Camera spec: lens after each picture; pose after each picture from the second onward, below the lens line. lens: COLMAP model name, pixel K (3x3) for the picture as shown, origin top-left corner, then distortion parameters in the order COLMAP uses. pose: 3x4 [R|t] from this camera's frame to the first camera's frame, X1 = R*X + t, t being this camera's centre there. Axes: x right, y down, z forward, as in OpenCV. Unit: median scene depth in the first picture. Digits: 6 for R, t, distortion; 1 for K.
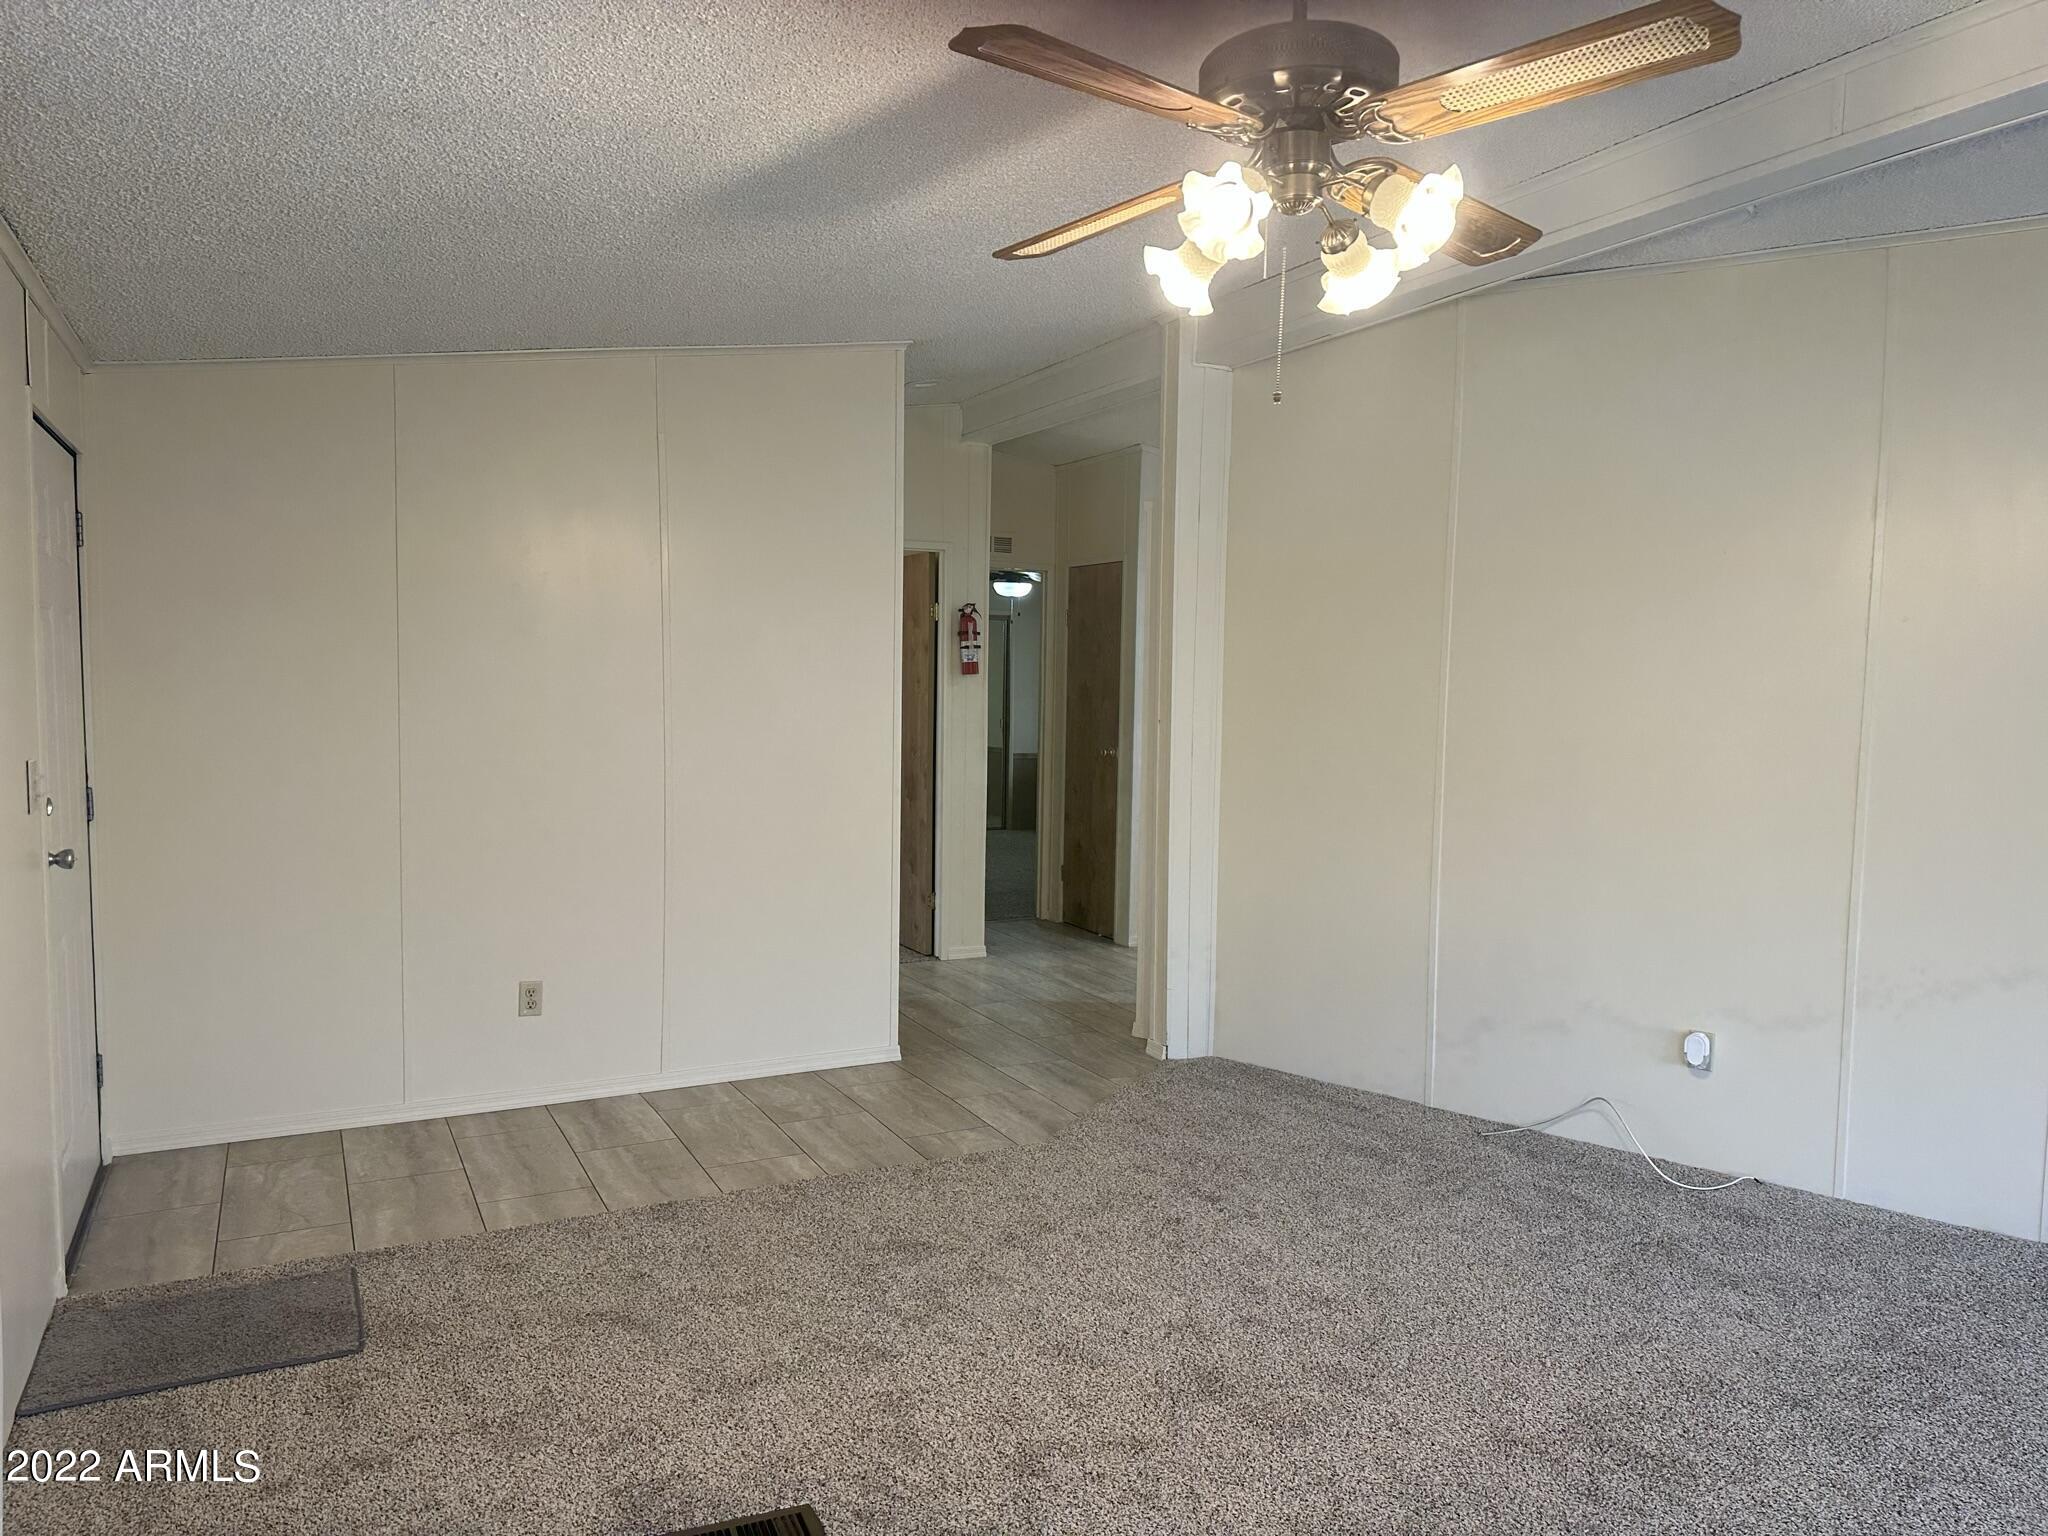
lens RADIAL K [[1446.8, 0, 1024.0], [0, 1446.8, 768.0], [0, 0, 1]] dist [0.003829, -0.005762]
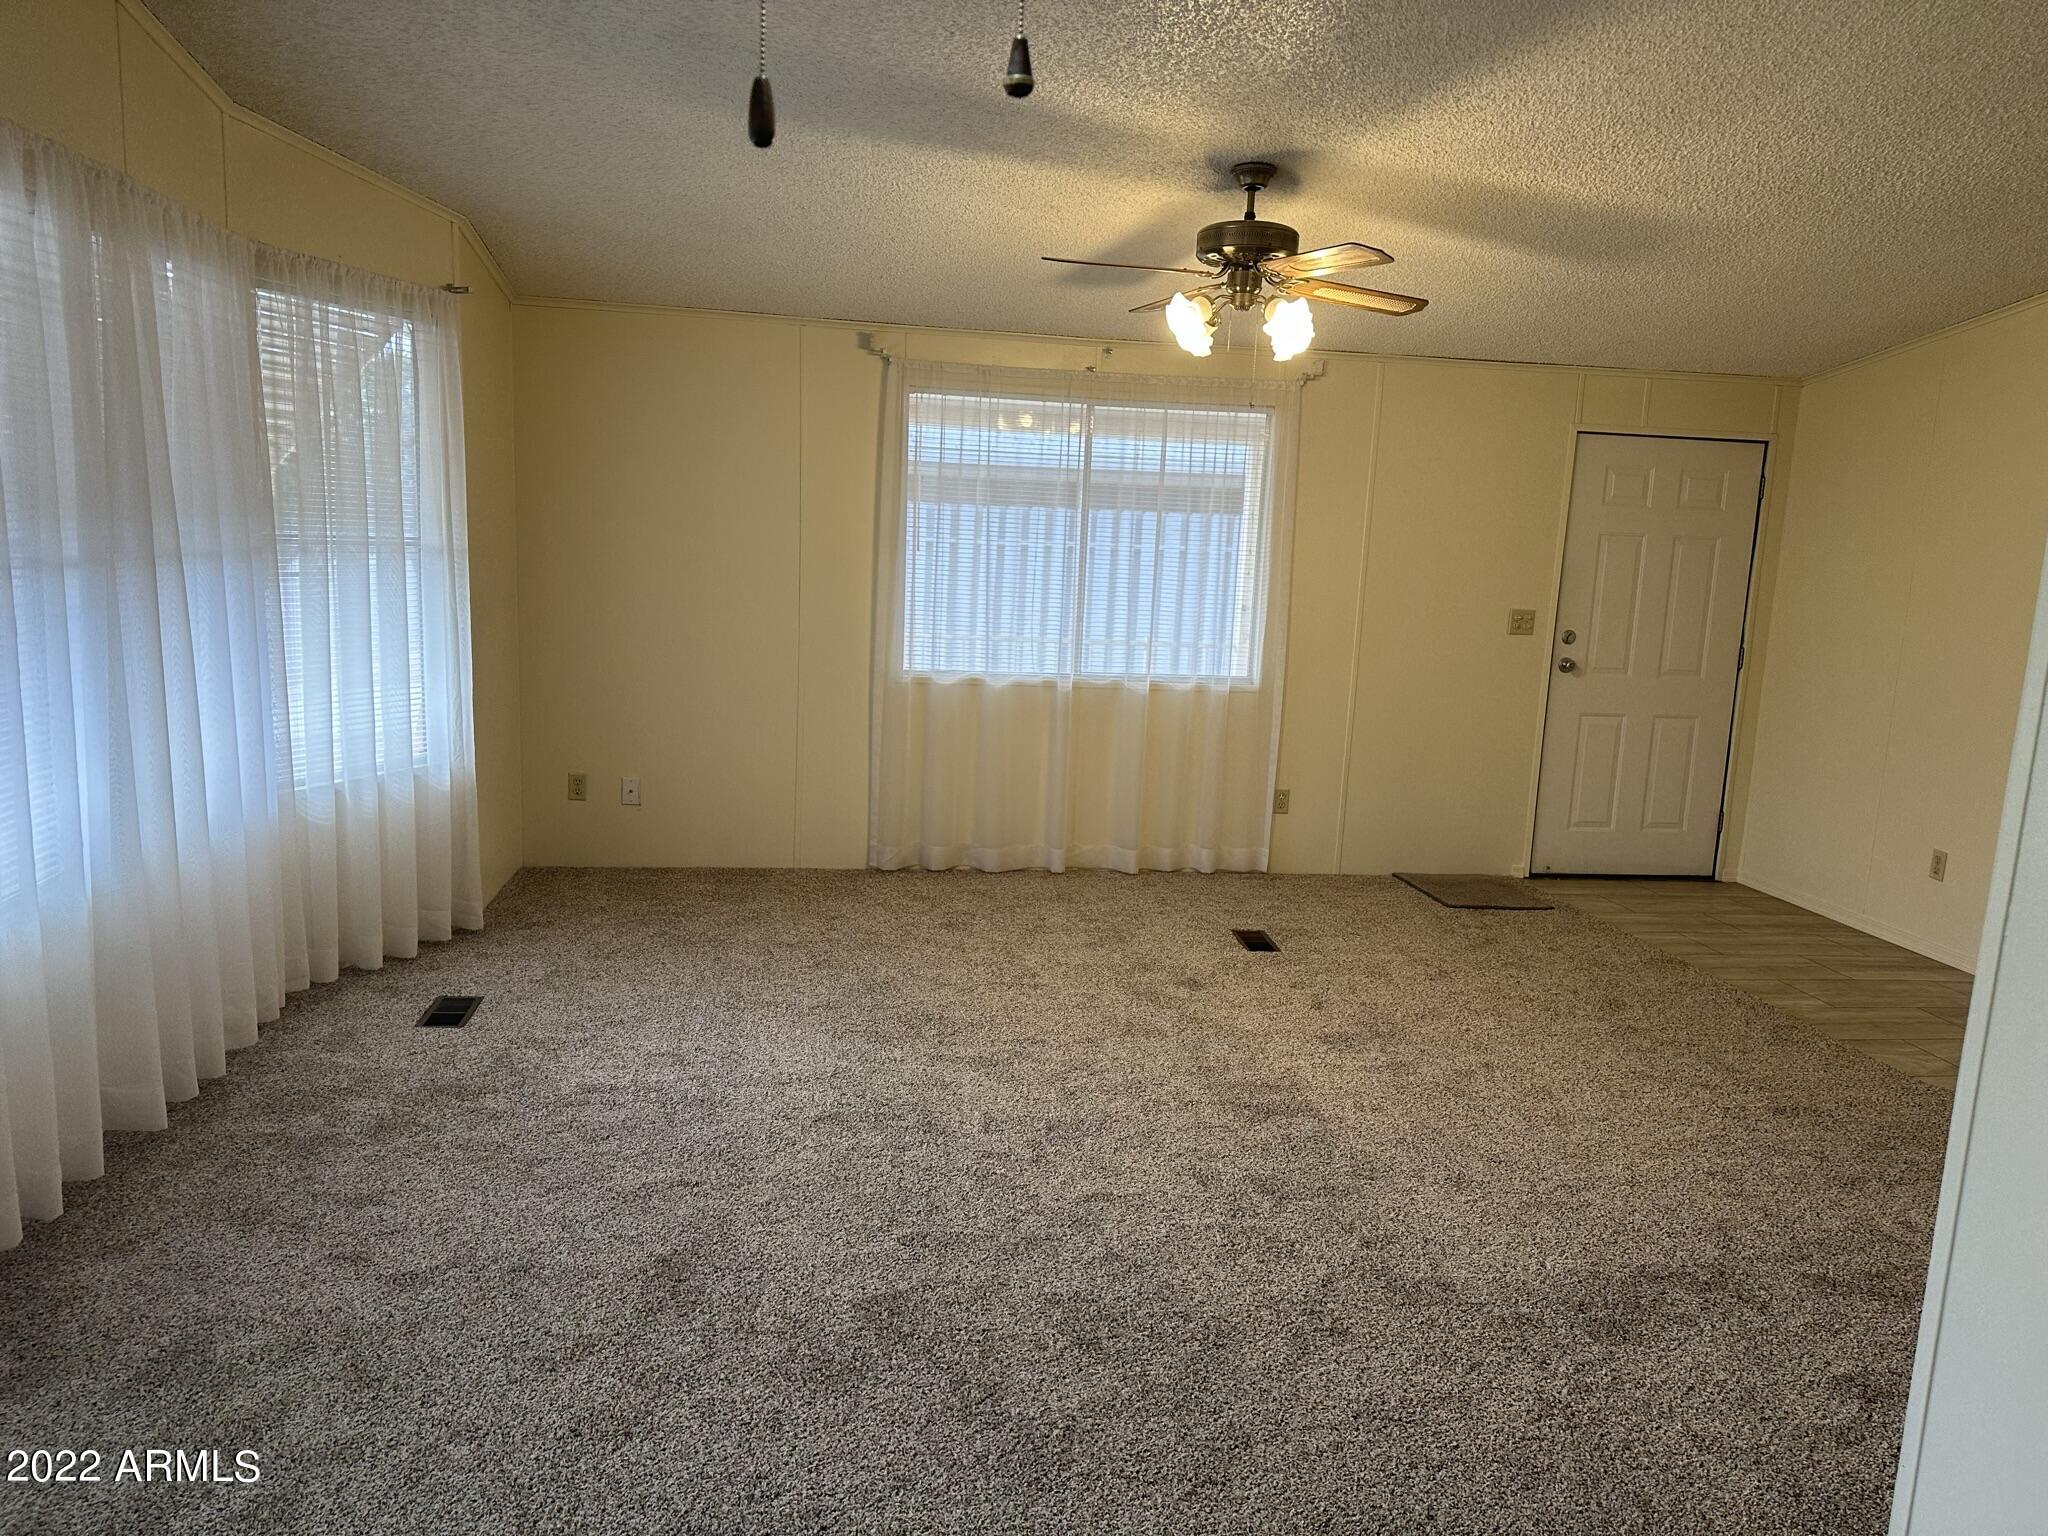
lens RADIAL K [[1431.0, 0, 1020.6], [0, 1431.0, 756.8], [0, 0, 1]] dist [0.055965, -0.057885]
pose [[-0.310374, 0.131490, -0.941477, 1.172476], [-0.115959, 0.977755, 0.174784, -0.054509], [0.943515, 0.163421, -0.288222, 0.741902]]
